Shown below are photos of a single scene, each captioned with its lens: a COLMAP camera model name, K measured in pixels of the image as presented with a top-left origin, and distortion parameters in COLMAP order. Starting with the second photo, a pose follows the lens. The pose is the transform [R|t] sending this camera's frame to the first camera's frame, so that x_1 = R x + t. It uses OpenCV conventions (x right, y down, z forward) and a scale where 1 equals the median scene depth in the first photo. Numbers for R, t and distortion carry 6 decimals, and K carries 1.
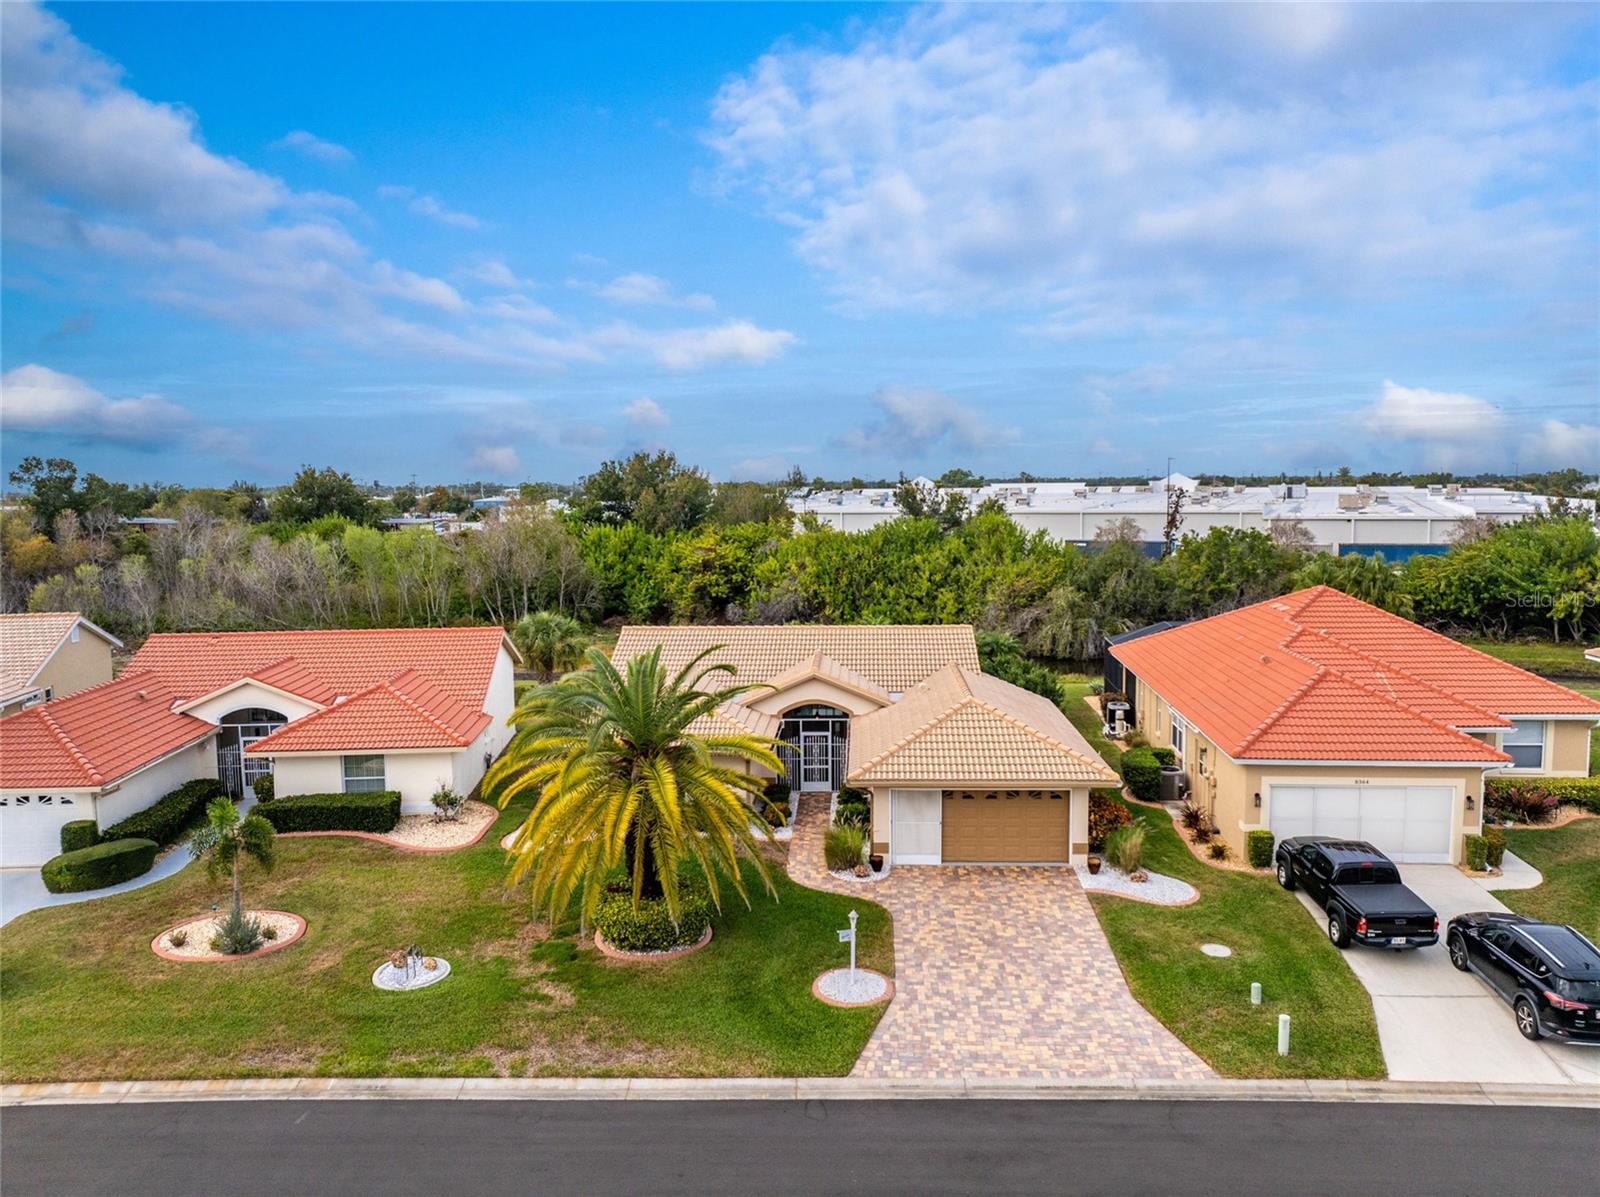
lens RADIAL K [[1124.5, 0, 800.0], [0, 1124.5, 598.5], [0, 0, 1]] dist [-0.042925, 0.014886]
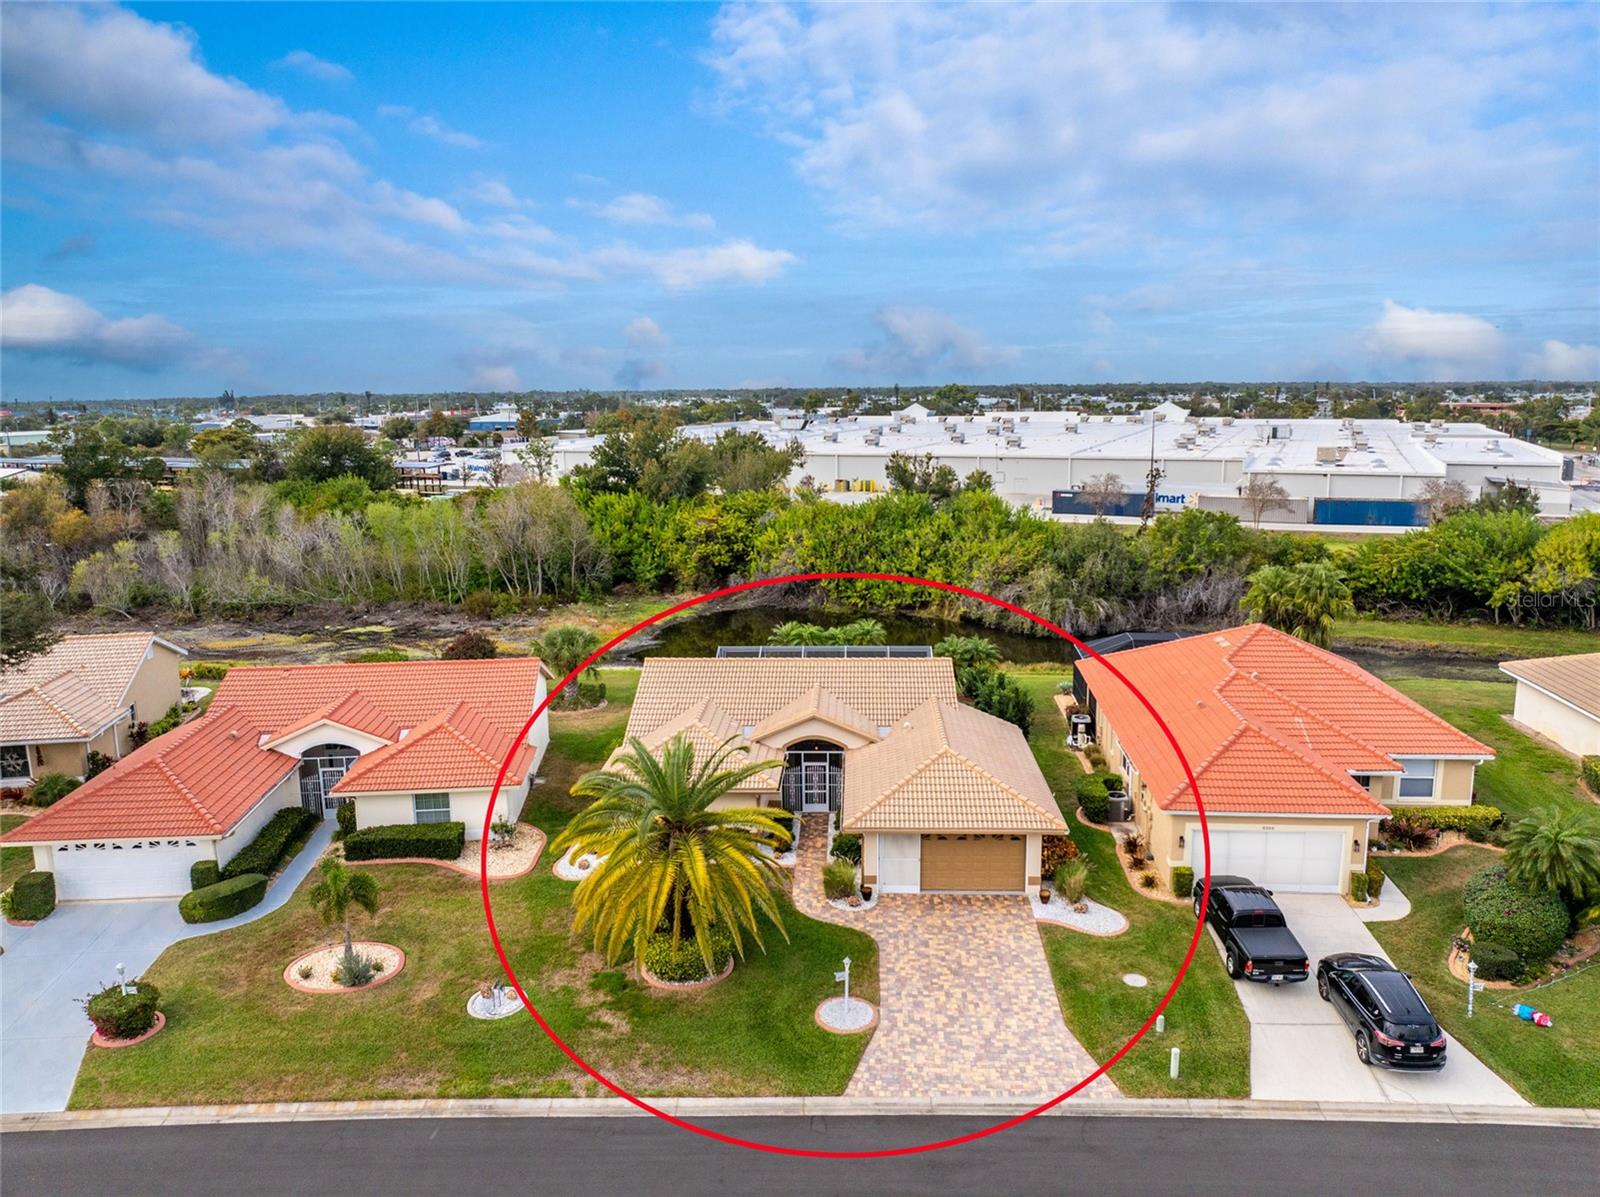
lens RADIAL K [[1126.1, 0, 800.0], [0, 1126.1, 598.5], [0, 0, 1]] dist [-0.033220, -0.006240]
pose [[0.999987, -0.002262, 0.004659, -0.008734], [0.001850, 0.996233, 0.086702, -0.191233], [-0.004837, -0.086693, 0.996223, -0.187225]]
